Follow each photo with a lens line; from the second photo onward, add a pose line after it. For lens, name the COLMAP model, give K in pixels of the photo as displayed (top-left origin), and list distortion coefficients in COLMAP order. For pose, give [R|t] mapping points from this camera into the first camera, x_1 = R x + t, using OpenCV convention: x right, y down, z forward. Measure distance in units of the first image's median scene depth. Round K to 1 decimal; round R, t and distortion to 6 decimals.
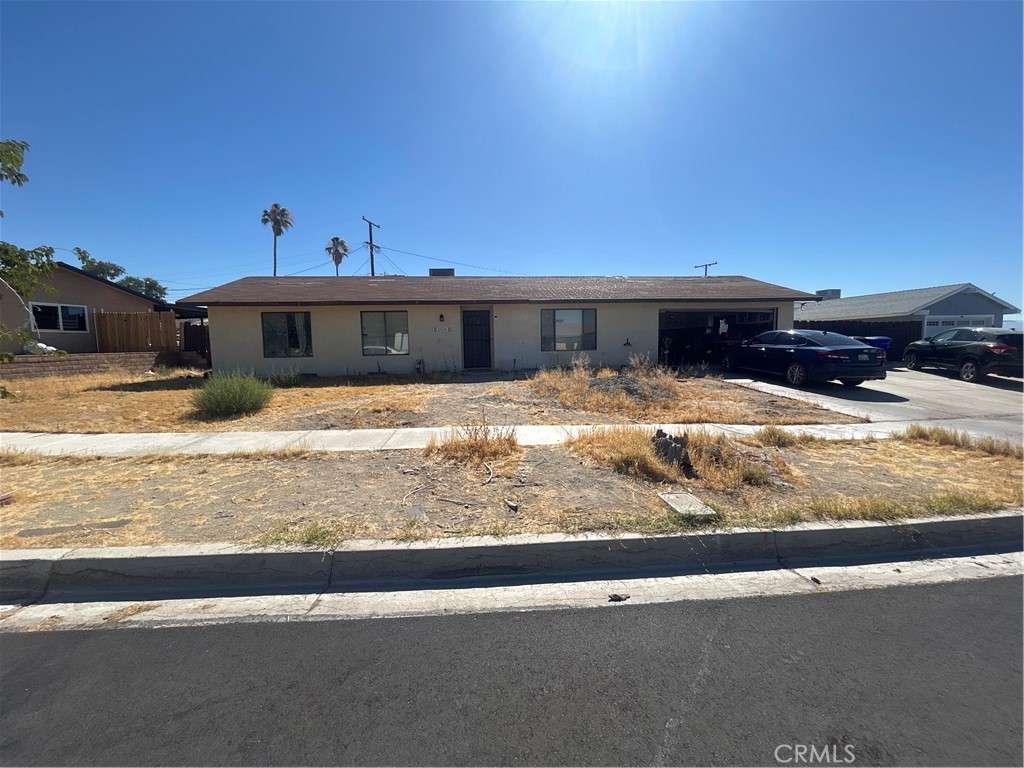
lens RADIAL K [[415.1, 0, 509.6], [0, 415.1, 384.9], [0, 0, 1]] dist [0.001043, 0.000834]
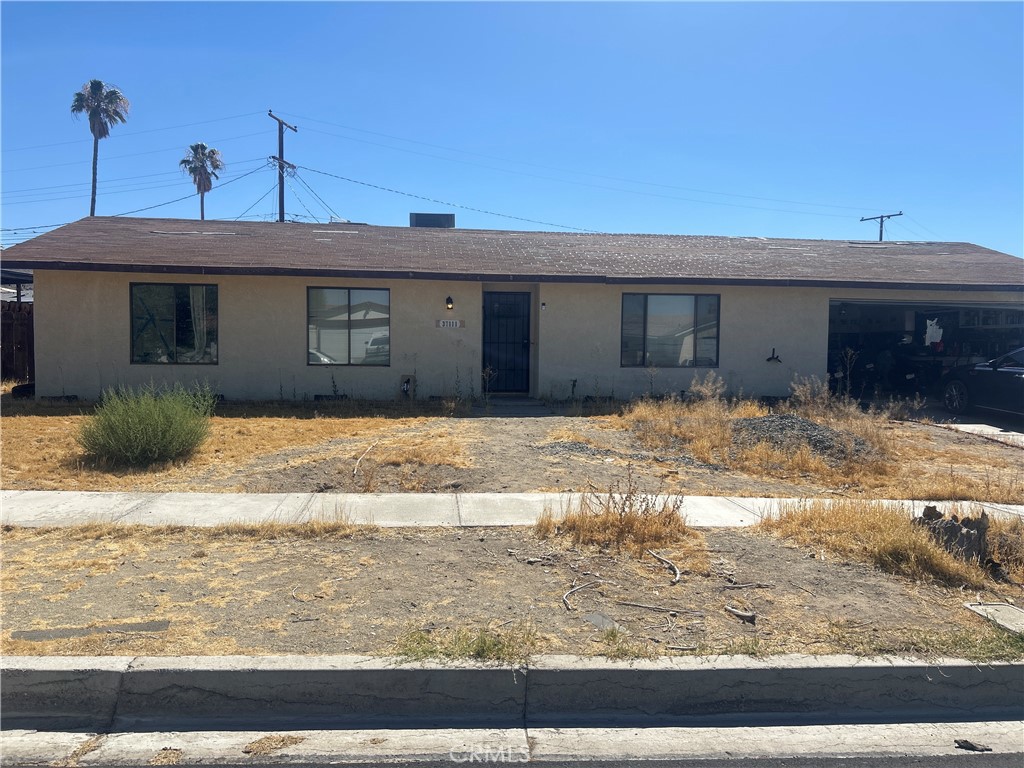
lens RADIAL K [[774.7, 0, 510.1], [0, 774.7, 384.1], [0, 0, 1]] dist [0.046938, -0.045792]
pose [[0.999432, 0.030071, 0.015183, -0.283864], [-0.029260, 0.998268, -0.051043, 0.002909], [-0.016692, 0.050570, 0.998581, -0.166011]]
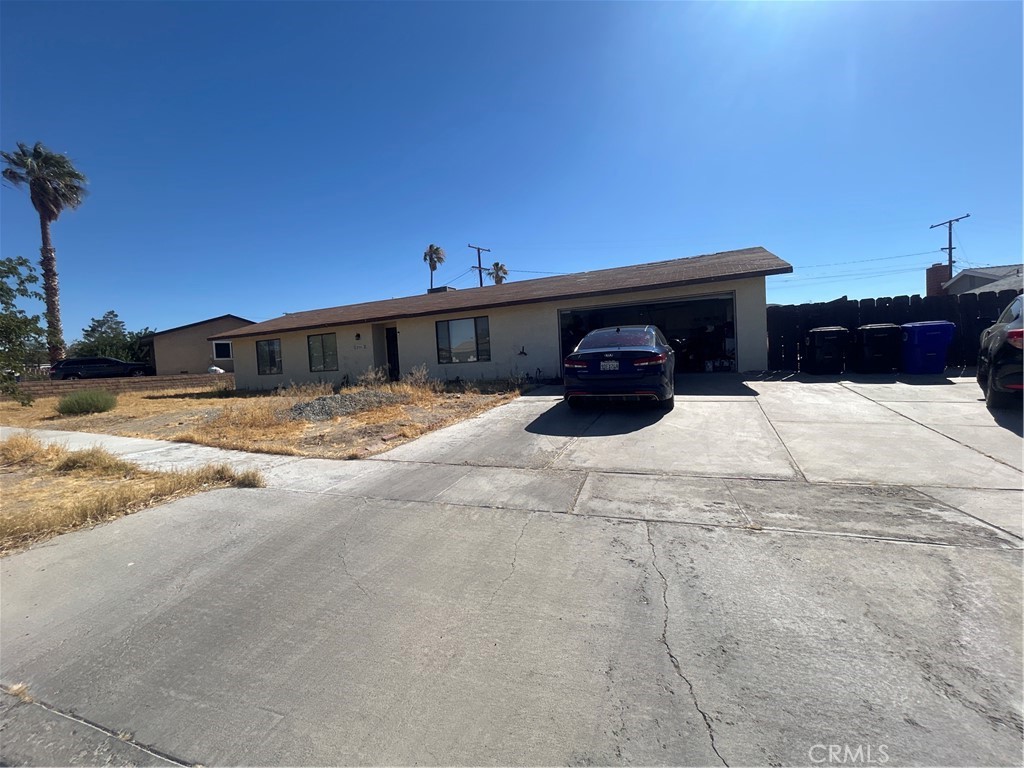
lens RADIAL K [[415.1, 0, 509.6], [0, 415.1, 384.9], [0, 0, 1]] dist [0.001043, 0.000834]
pose [[0.860589, -0.001047, -0.509299, 2.277160], [-0.010878, 0.999732, -0.020436, -0.043514], [0.509184, 0.023127, 0.860347, 0.766092]]
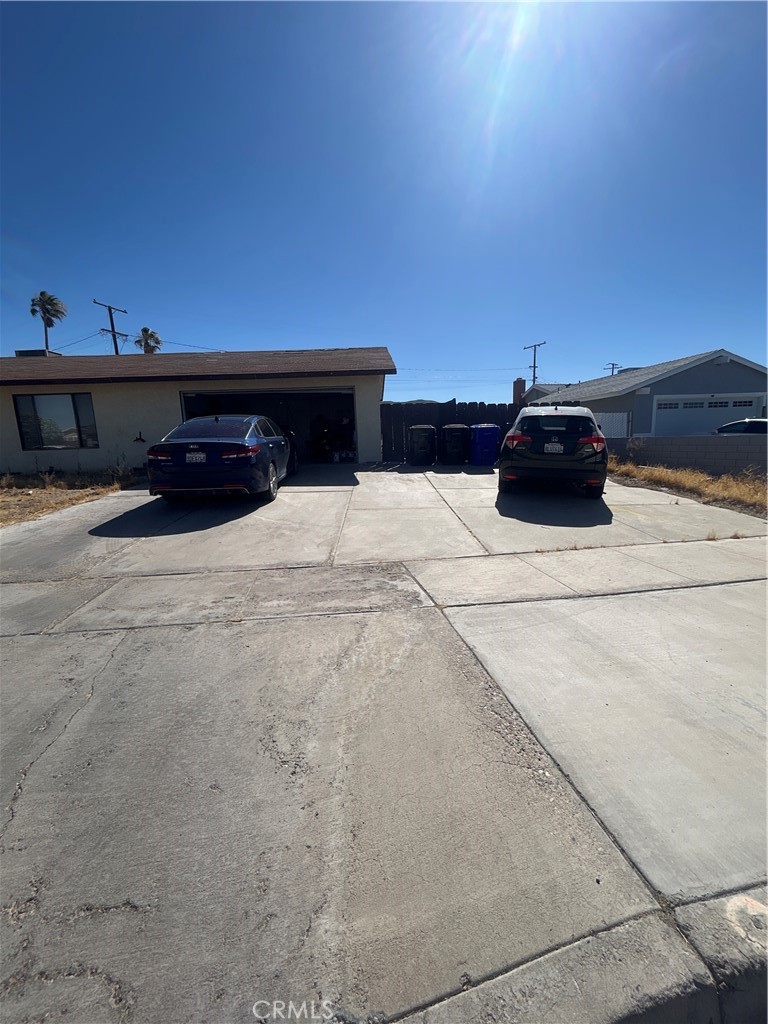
lens RADIAL K [[415.1, 0, 384.3], [0, 415.1, 515.3], [0, 0, 1]] dist [0.001043, 0.000834]
pose [[0.996573, 0.000833, -0.082715, 2.561320], [0.005880, 0.996706, 0.080885, -0.062052], [0.082510, -0.081094, 0.993285, 0.874083]]
